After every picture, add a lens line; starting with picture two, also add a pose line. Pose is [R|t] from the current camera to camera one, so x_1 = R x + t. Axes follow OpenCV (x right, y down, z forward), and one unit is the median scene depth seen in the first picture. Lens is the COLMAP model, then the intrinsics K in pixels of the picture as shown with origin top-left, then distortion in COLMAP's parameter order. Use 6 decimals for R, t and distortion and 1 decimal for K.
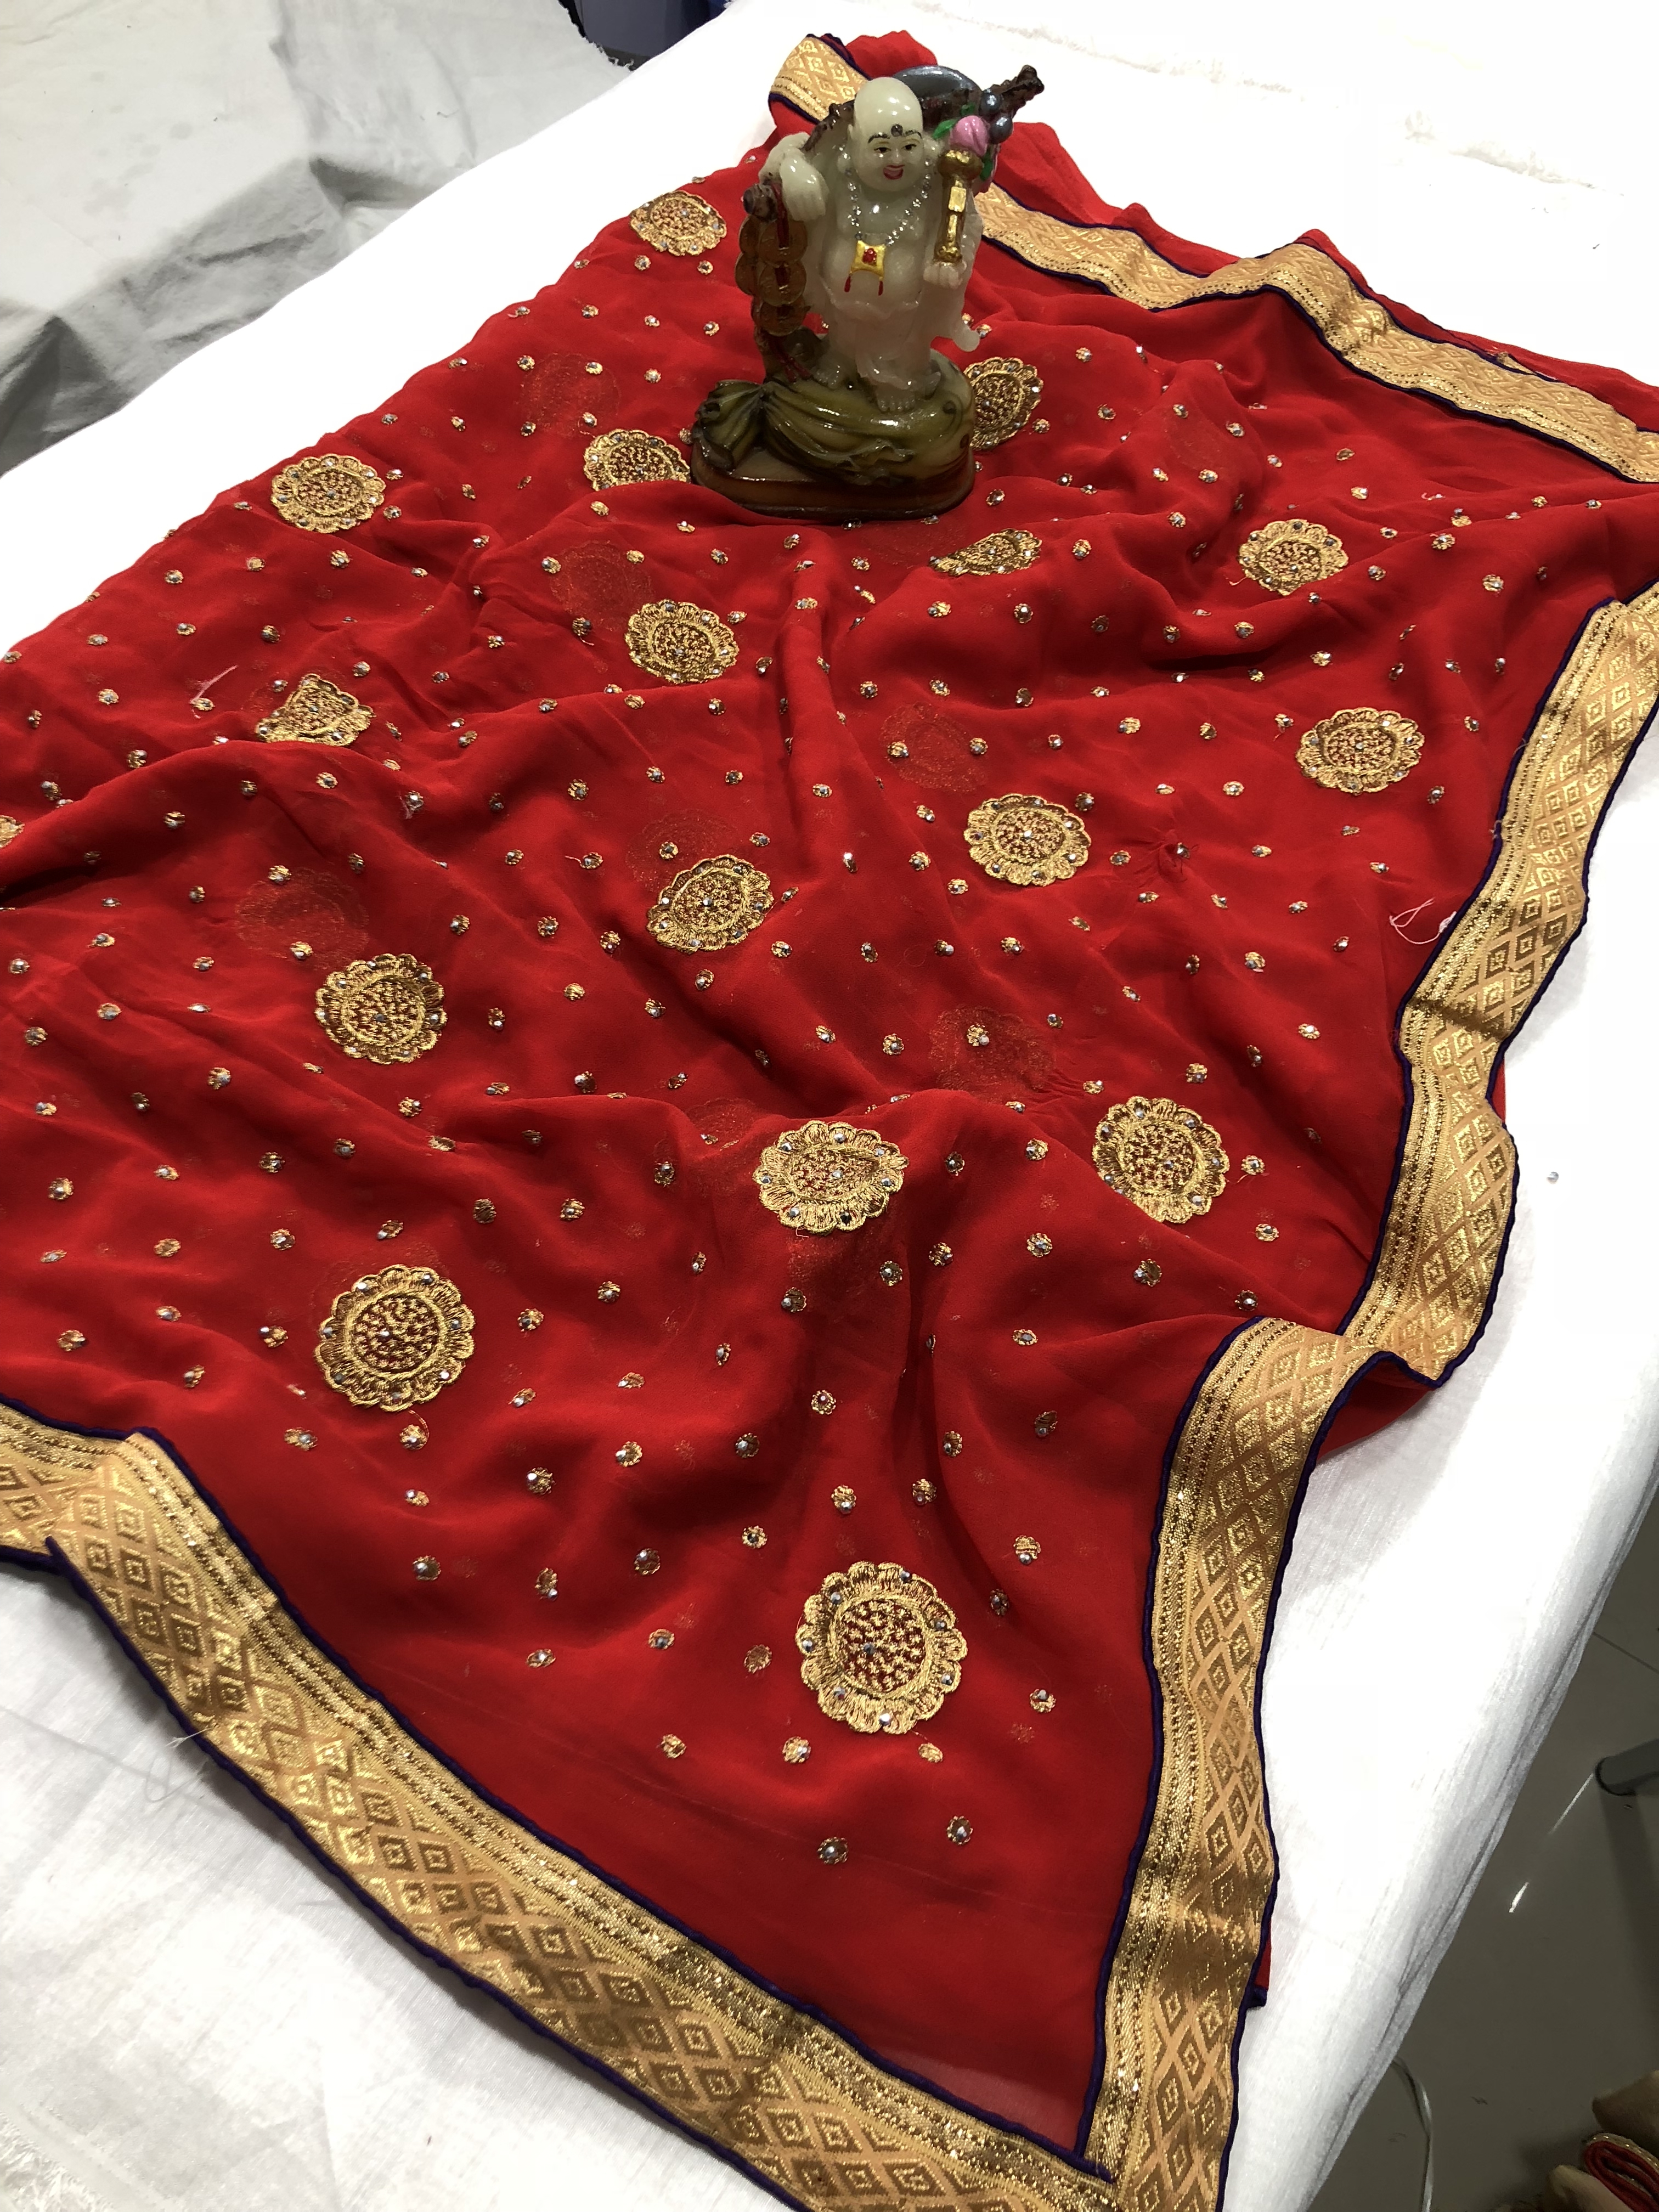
lens RADIAL K [[1844.6, 0, 816.7], [0, 1844.6, 1098.8], [0, 0, 1]] dist [-0.000744, 0.064013]
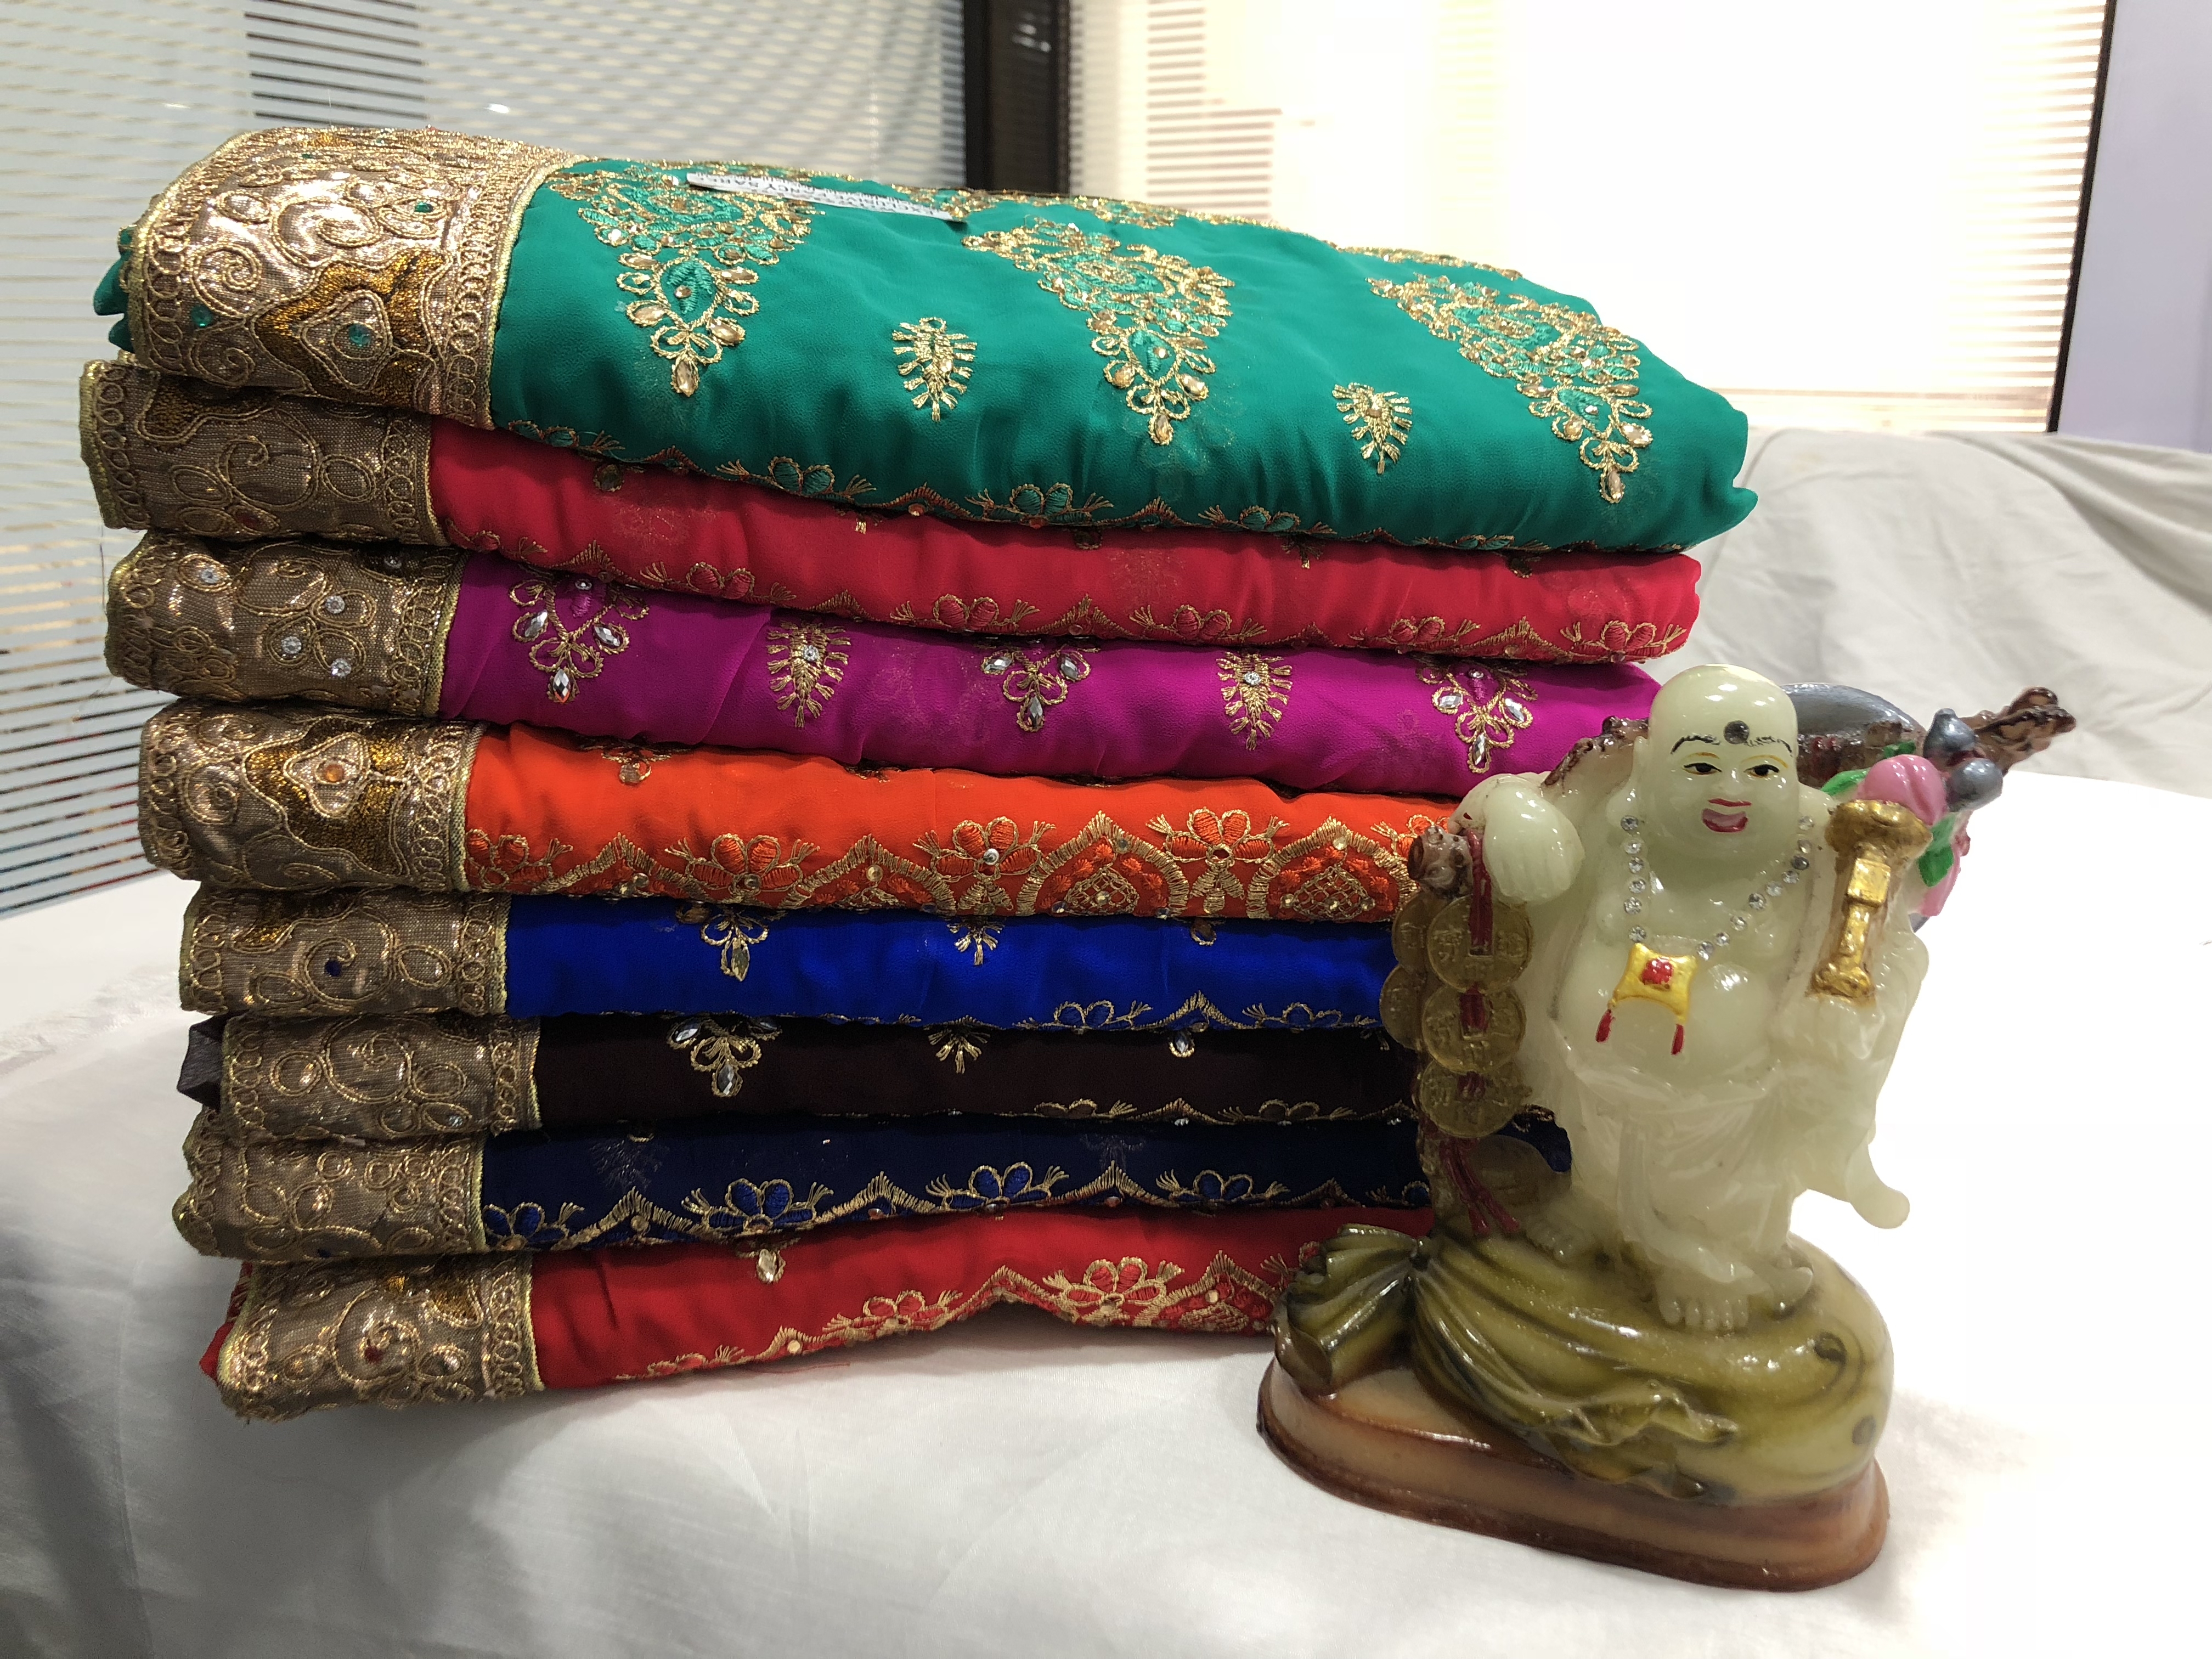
lens RADIAL K [[1844.6, 0, 1103.3], [0, 1844.6, 834.6], [0, 0, 1]] dist [-0.000744, 0.064013]
pose [[0.939800, 0.087601, -0.330305, 0.047433], [-0.276917, 0.761593, -0.585913, -0.176834], [0.200232, 0.642108, 0.740003, 0.613381]]
